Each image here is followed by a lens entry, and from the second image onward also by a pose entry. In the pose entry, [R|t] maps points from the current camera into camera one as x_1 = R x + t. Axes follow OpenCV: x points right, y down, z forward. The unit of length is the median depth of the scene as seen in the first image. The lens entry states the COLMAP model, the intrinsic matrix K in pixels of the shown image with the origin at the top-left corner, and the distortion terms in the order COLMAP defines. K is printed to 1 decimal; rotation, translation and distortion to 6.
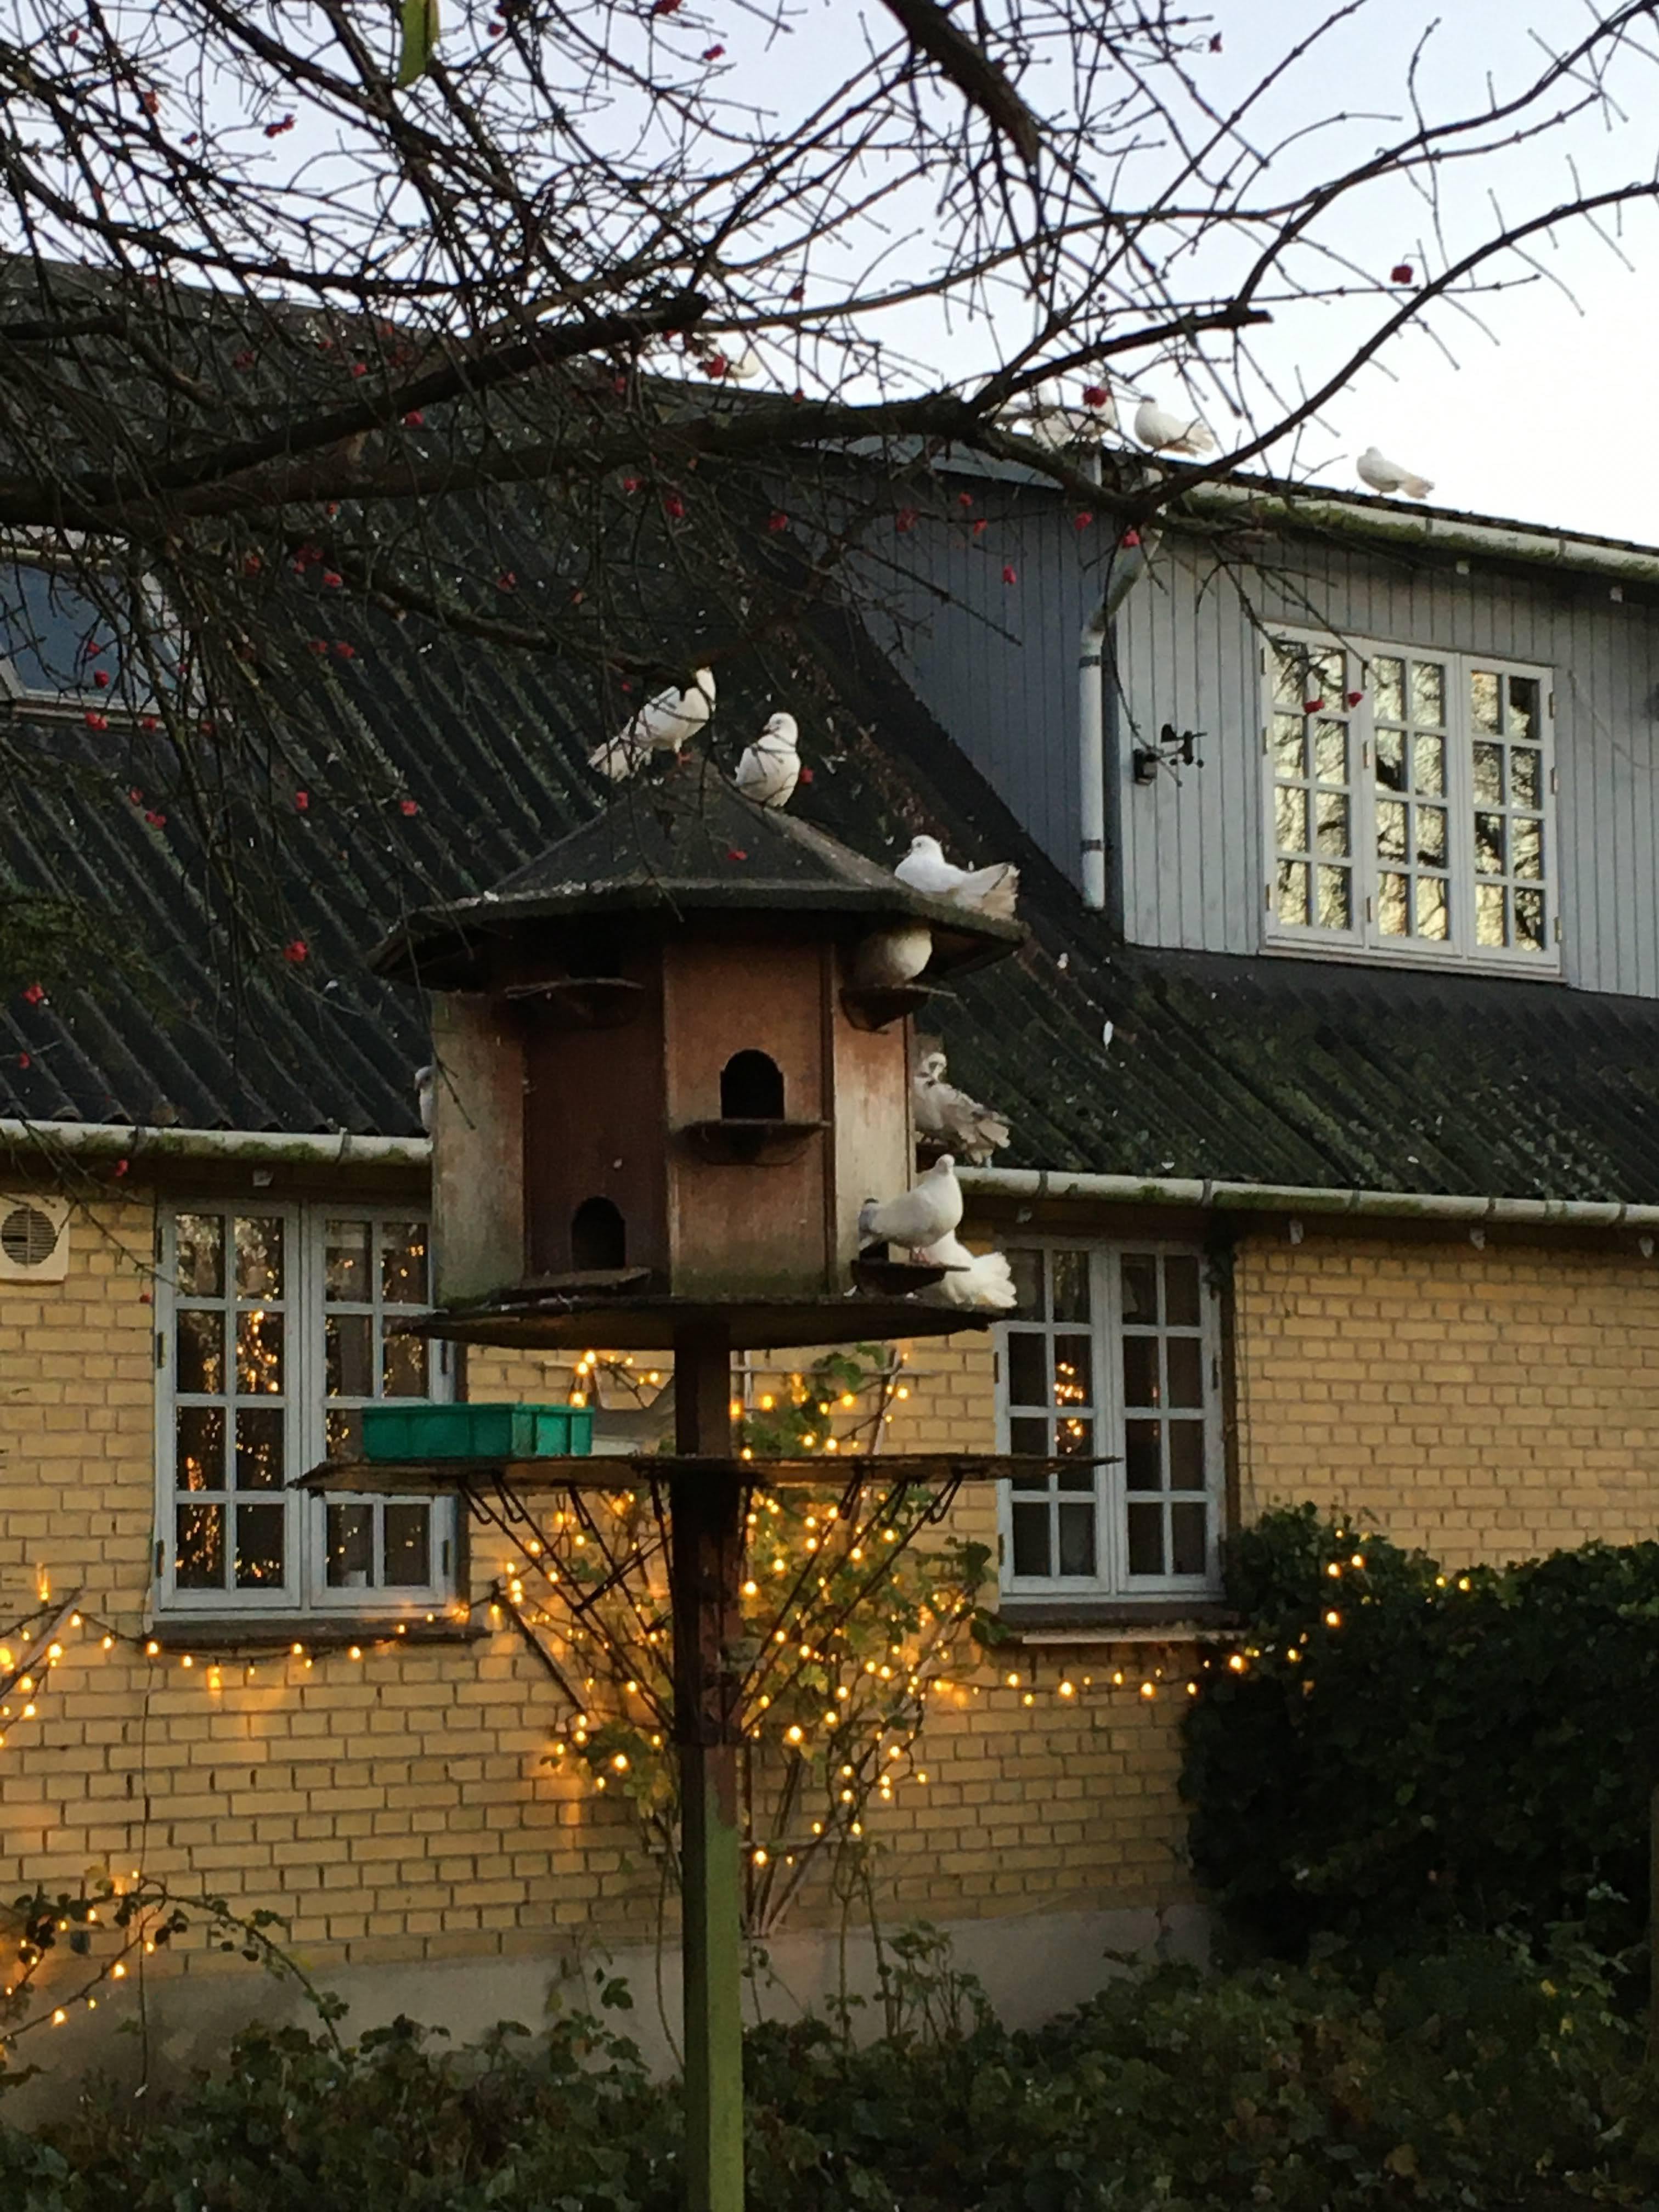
lens RADIAL K [[4387.8, 0, 829.6], [0, 4387.8, 1110.0], [0, 0, 1]] dist [-0.089469, 0.000000]
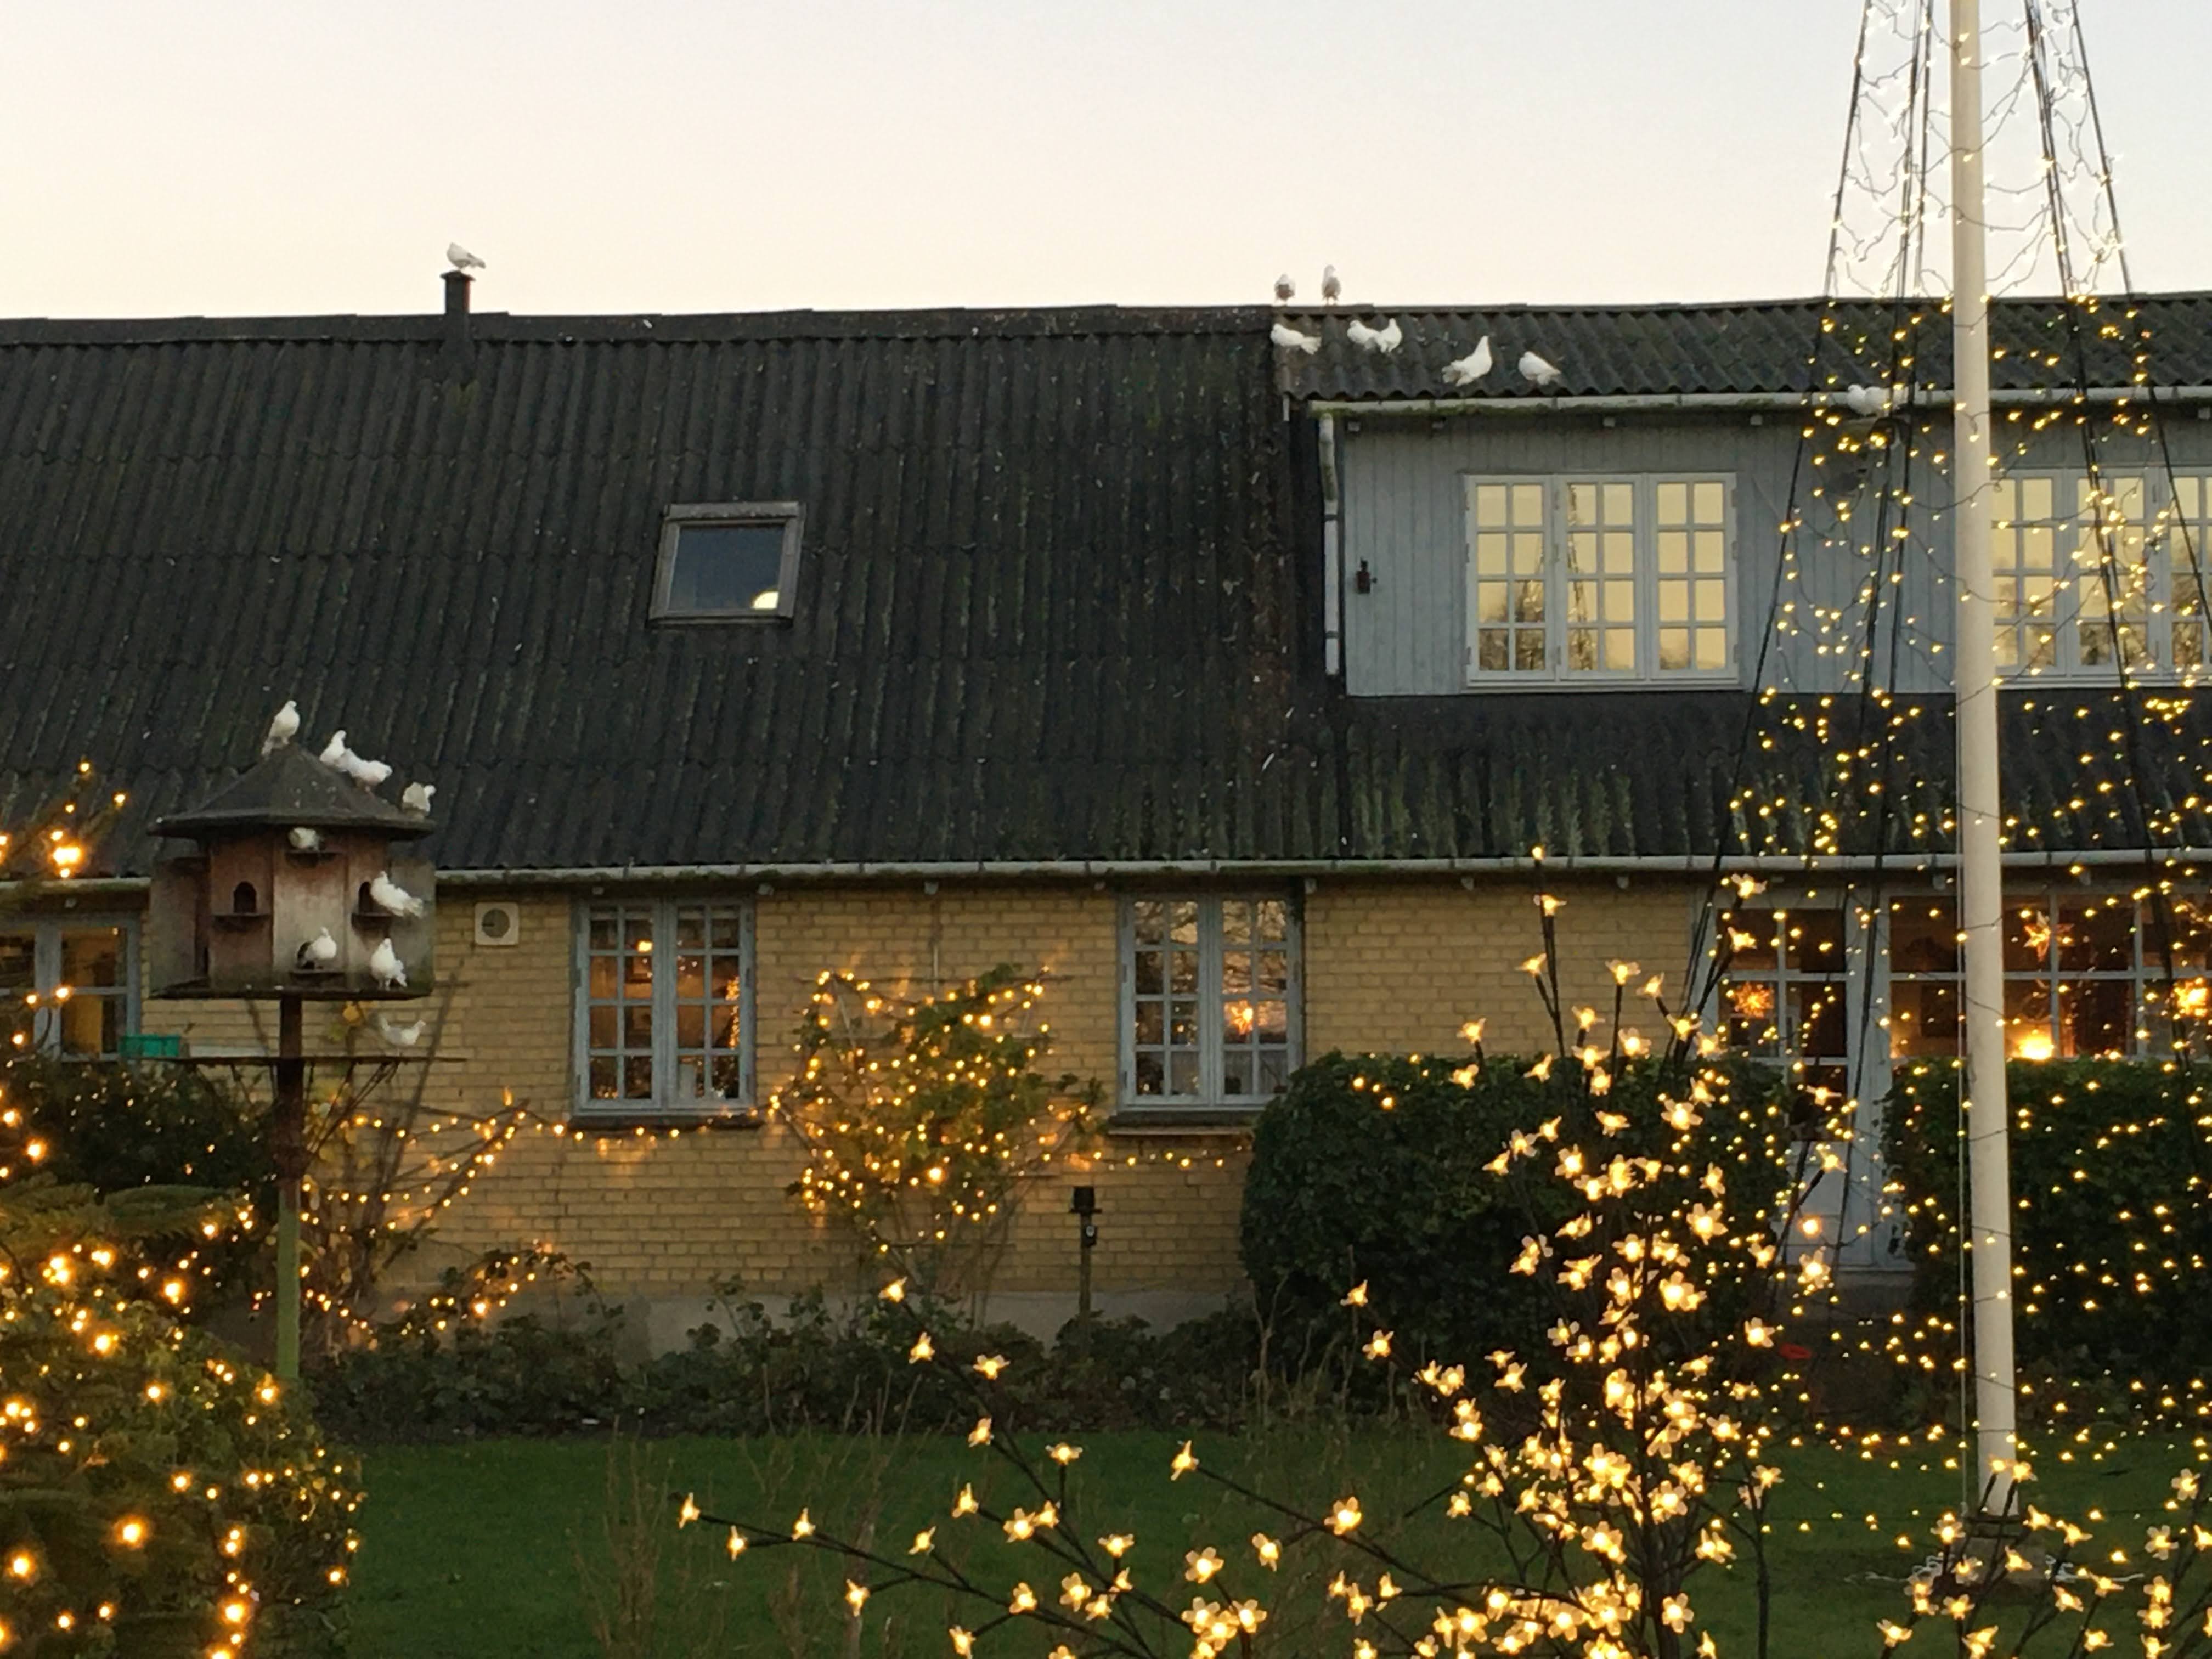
lens RADIAL K [[4387.8, 0, 1105.7], [0, 4387.8, 827.3], [0, 0, 1]] dist [-0.089469, 0.000000]
pose [[0.781064, -0.026327, -0.623895, 1.209201], [0.063296, 0.997303, 0.037157, -0.067429], [0.621234, -0.068513, 0.780624, -0.364050]]
